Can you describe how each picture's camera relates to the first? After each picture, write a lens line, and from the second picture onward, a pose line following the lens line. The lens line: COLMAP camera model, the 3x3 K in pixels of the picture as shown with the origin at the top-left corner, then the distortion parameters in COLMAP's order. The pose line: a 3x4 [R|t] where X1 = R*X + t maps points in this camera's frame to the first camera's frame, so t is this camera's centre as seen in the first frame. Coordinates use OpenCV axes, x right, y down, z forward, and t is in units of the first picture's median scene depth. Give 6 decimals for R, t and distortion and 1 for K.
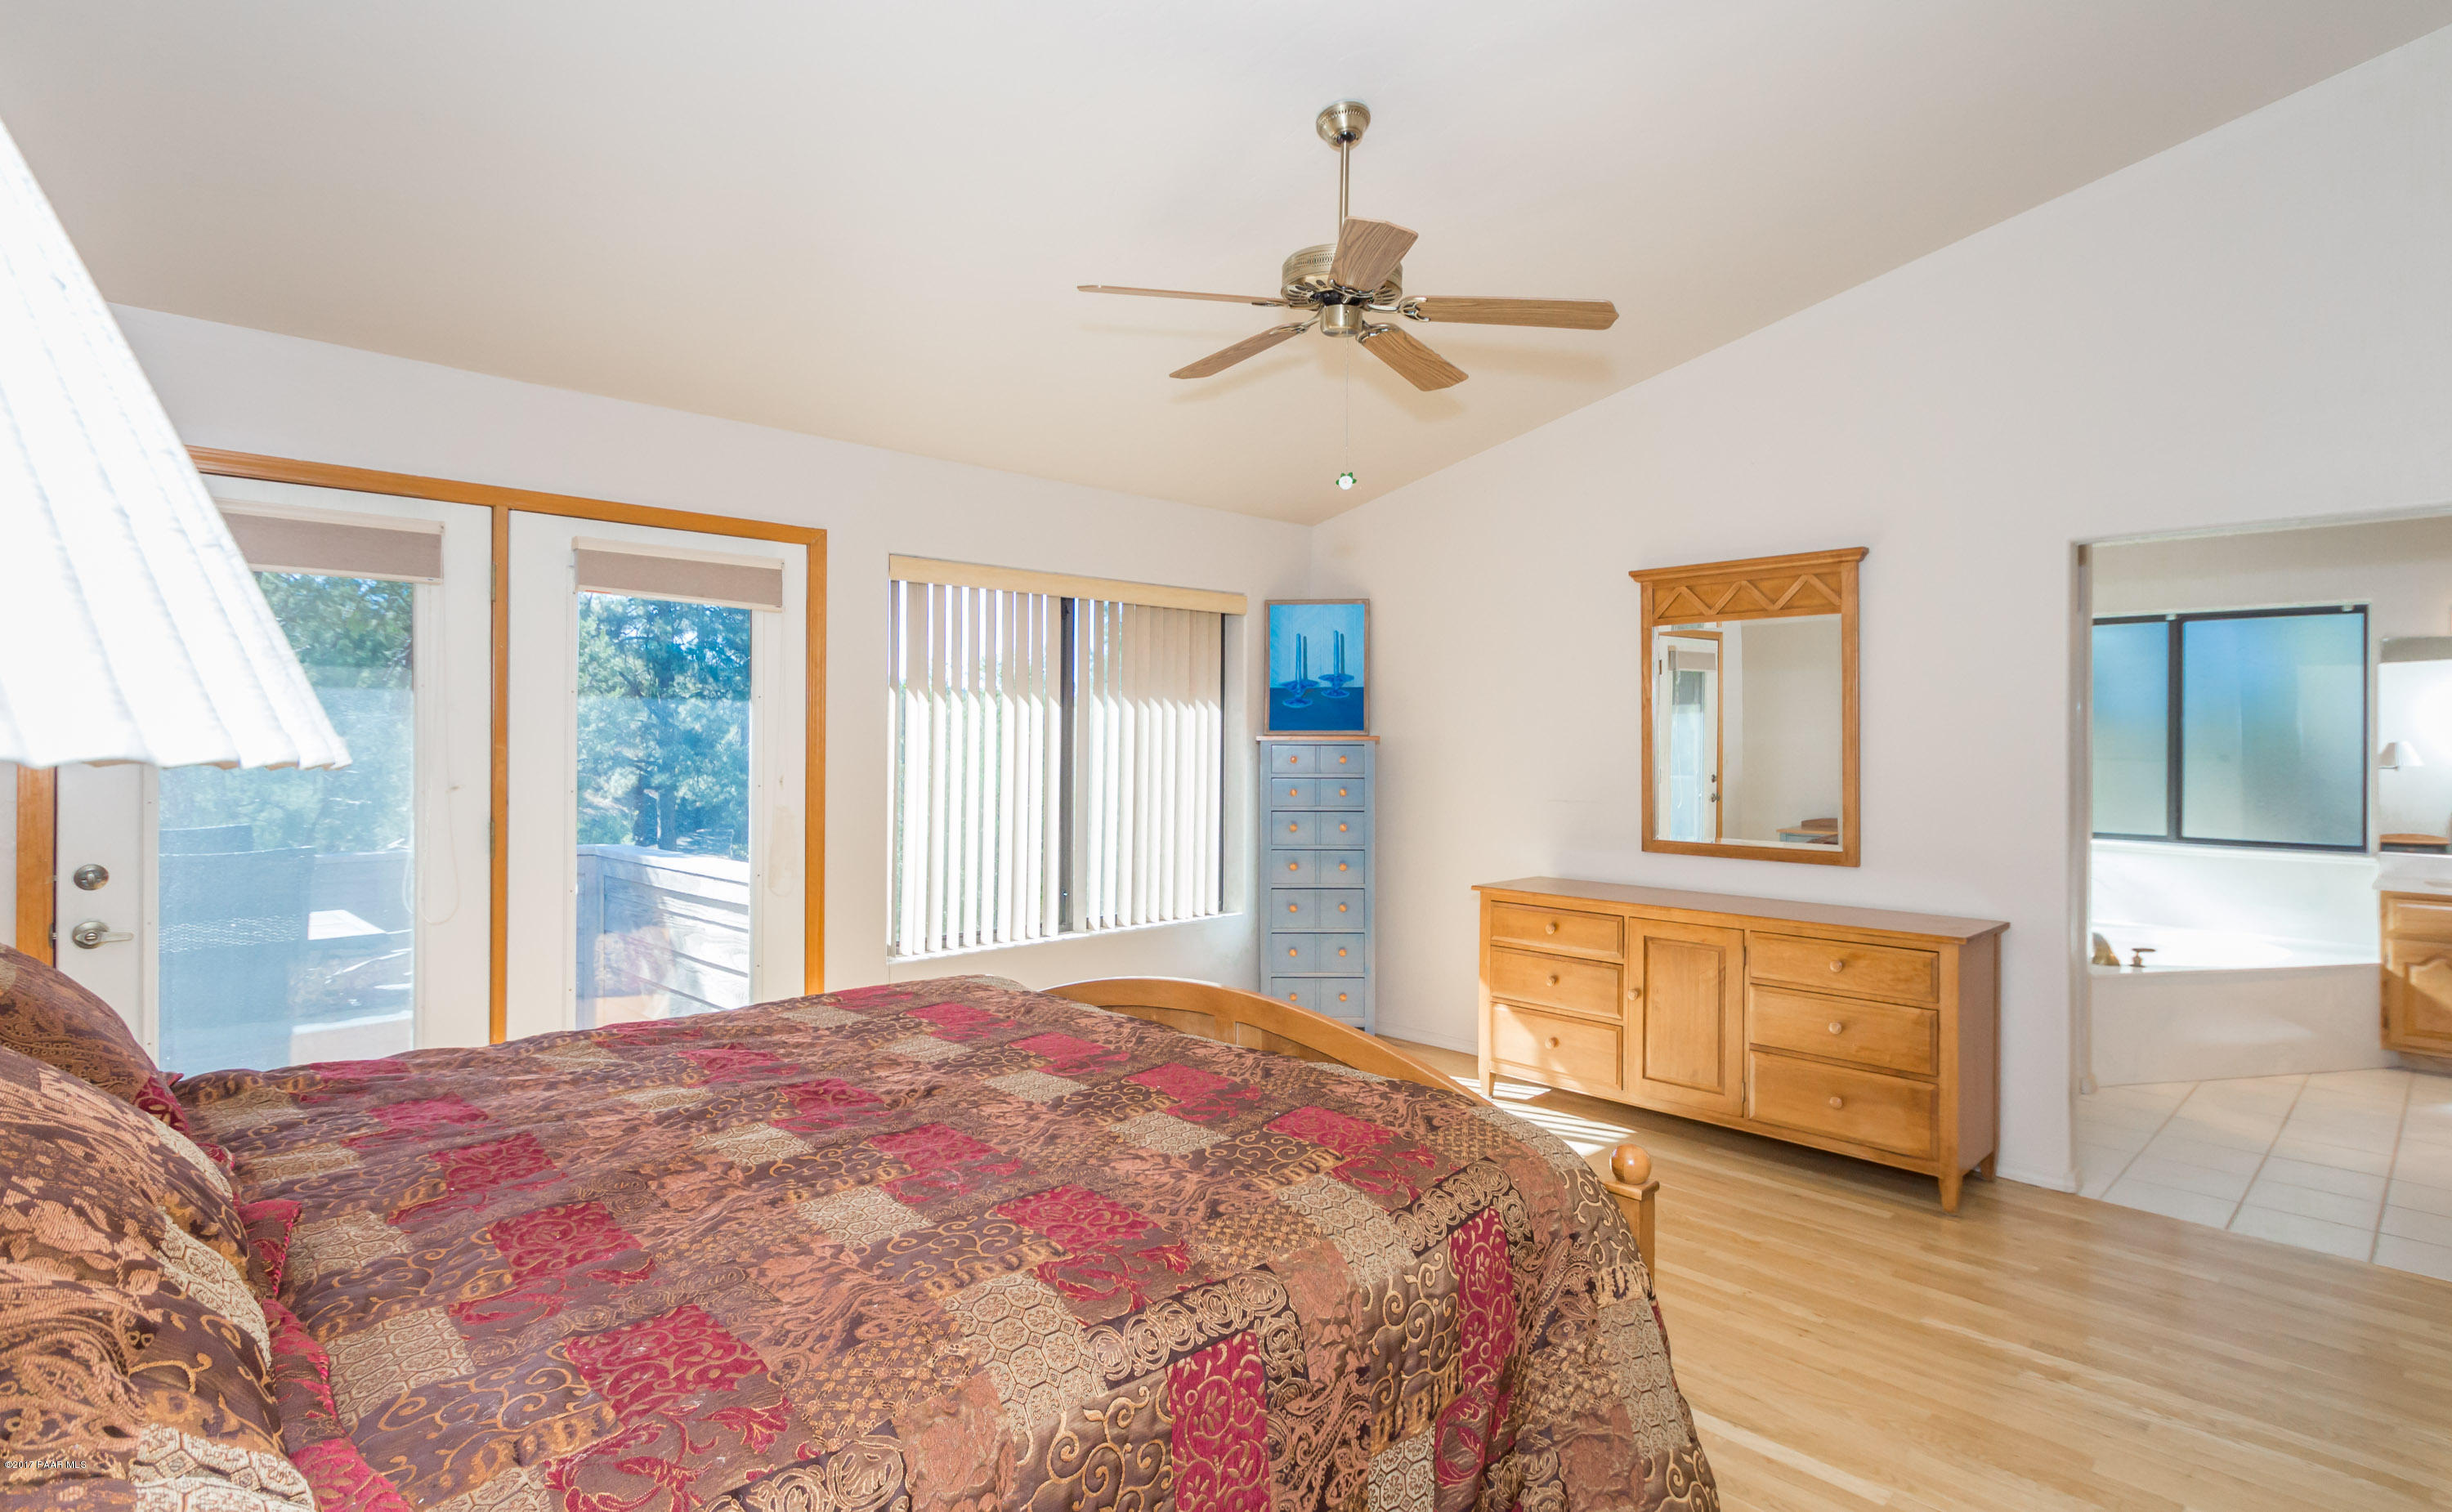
lens RADIAL K [[1189.1, 0, 1285.4], [0, 1189.1, 747.1], [0, 0, 1]] dist [0.008545, -0.001467]
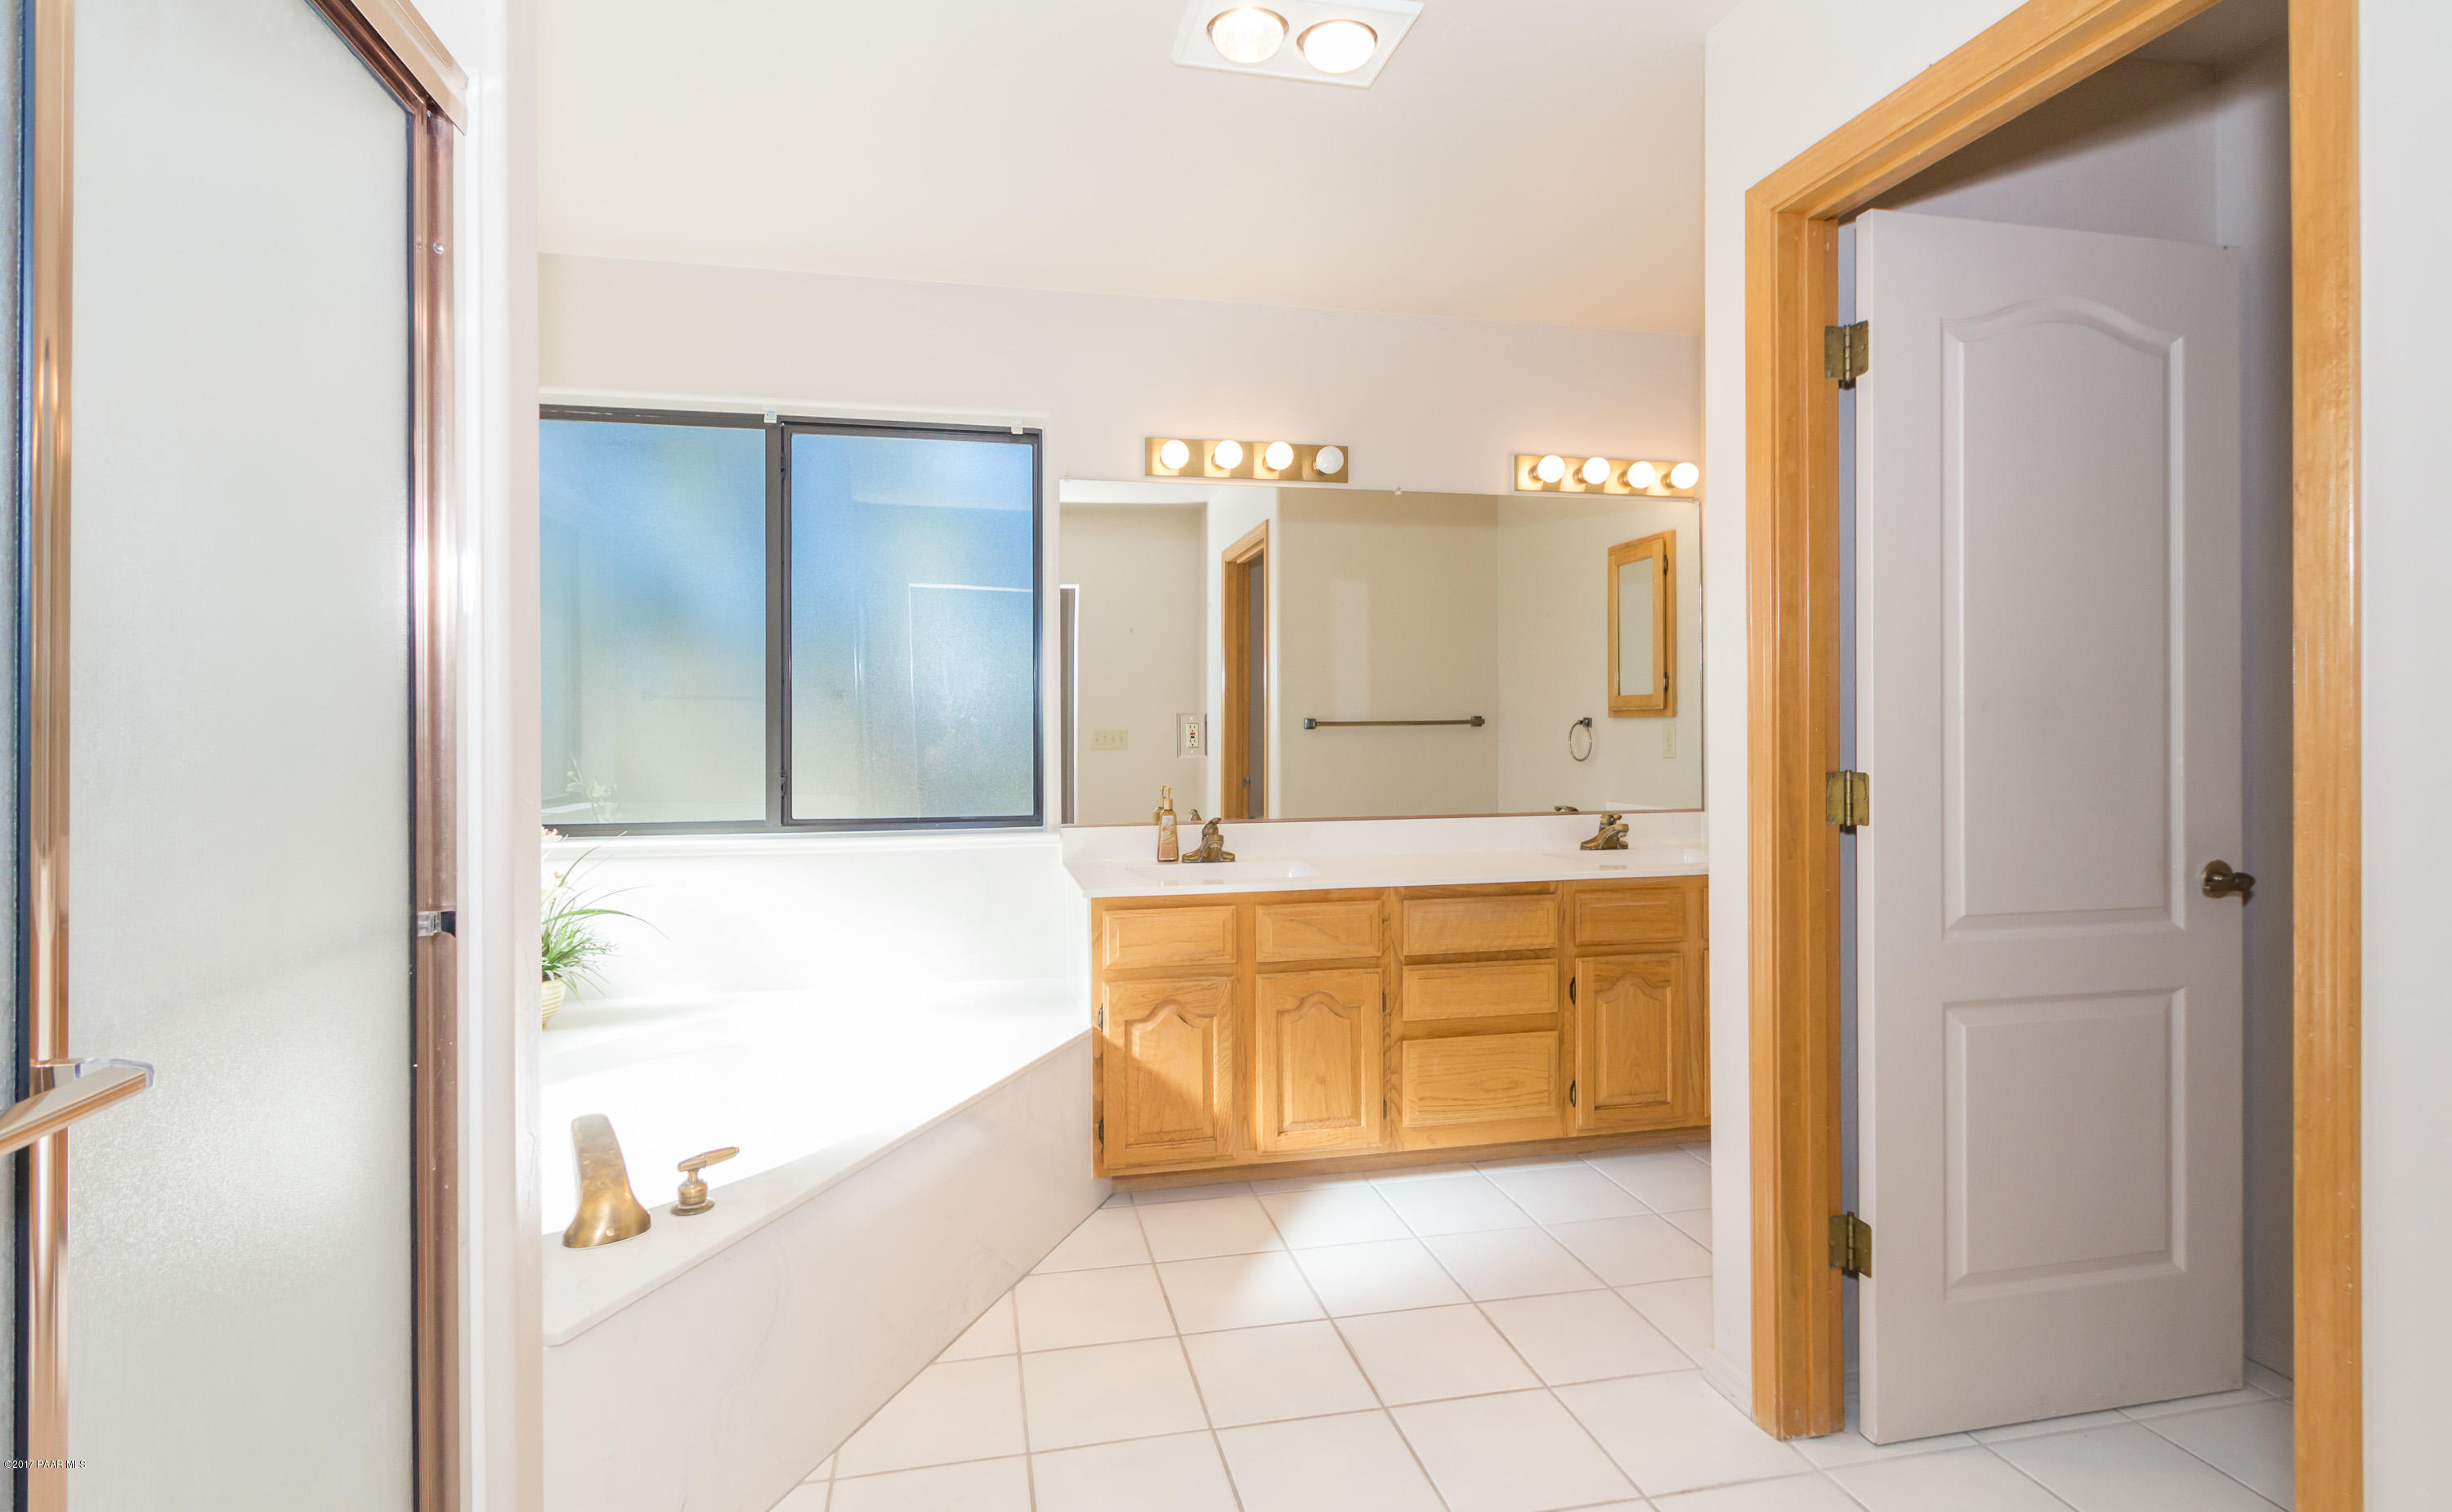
lens RADIAL K [[1189.1, 0, 1229.3], [0, 1189.1, 735.4], [0, 0, 1]] dist [0.008545, -0.001467]
pose [[0.535700, -0.007164, 0.844378, 0.480471], [0.001515, 0.999971, 0.007522, 0.039804], [-0.844407, -0.002750, 0.535695, 0.649396]]
